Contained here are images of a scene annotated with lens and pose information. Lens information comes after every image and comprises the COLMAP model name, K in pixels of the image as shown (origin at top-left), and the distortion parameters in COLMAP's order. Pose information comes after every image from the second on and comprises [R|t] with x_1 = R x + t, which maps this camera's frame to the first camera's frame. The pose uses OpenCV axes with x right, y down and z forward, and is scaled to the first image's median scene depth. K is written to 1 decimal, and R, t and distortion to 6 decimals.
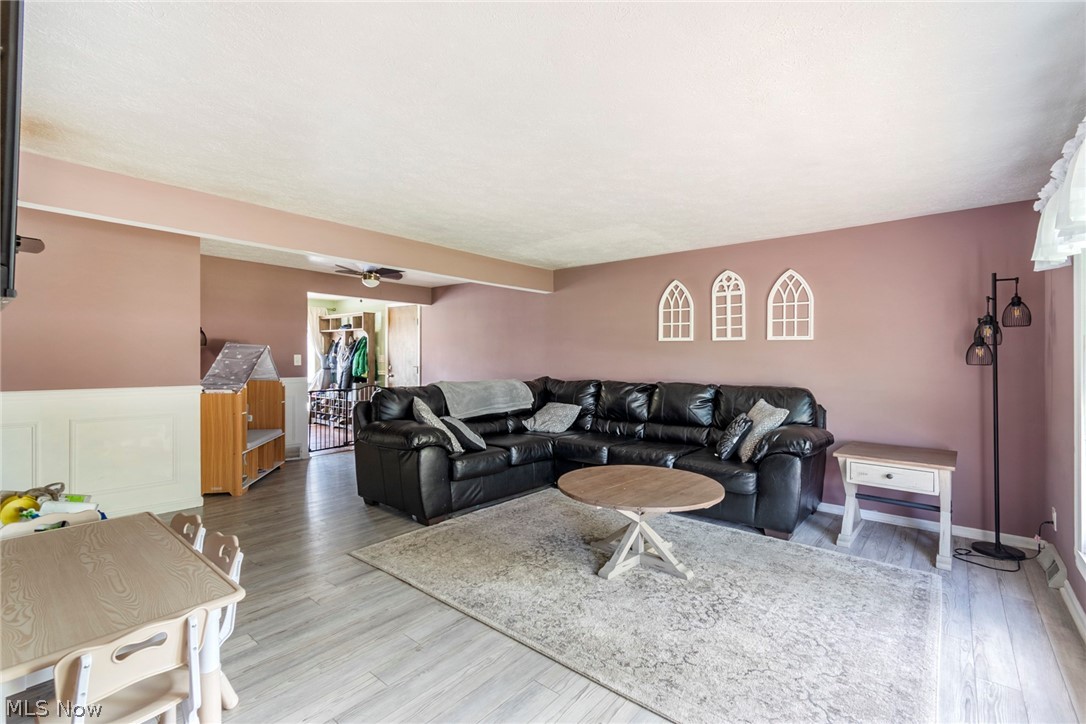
lens RADIAL K [[484.5, 0, 540.4], [0, 484.5, 352.2], [0, 0, 1]] dist [0.000426, 0.000274]
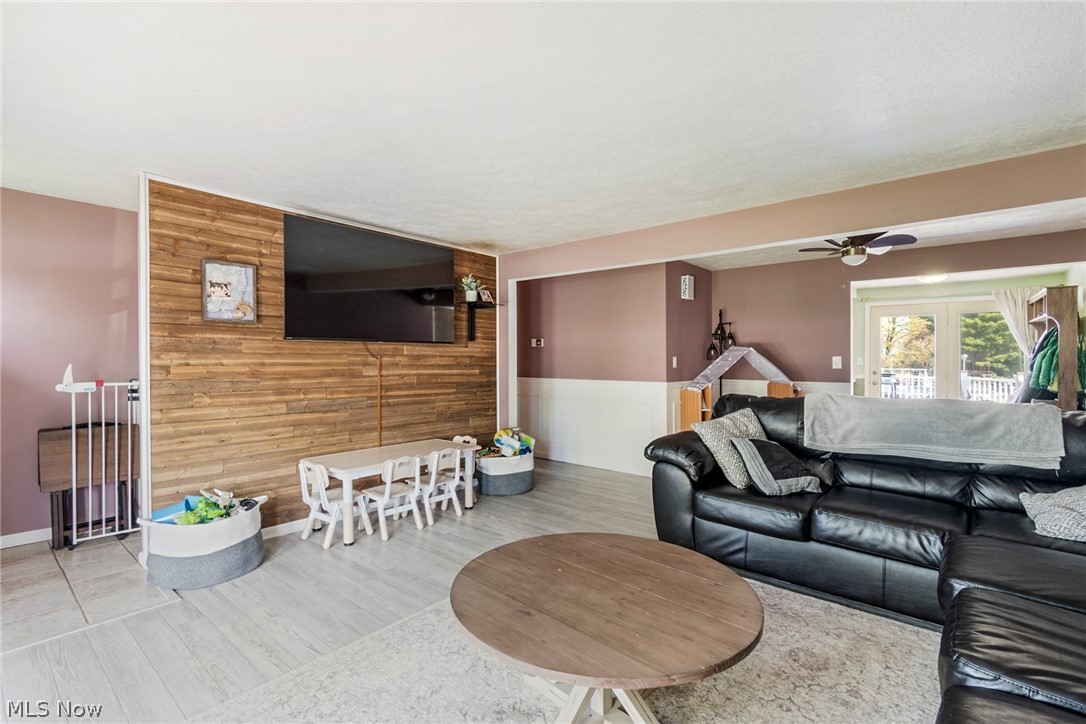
lens RADIAL K [[494.5, 0, 543.0], [0, 494.5, 362.0], [0, 0, 1]] dist [-0.000652, 0.000024]
pose [[0.002909, 0.001961, -0.999994, 0.434098], [0.009838, 0.999950, 0.001989, 0.010380], [0.999947, -0.009844, 0.002889, 0.536578]]
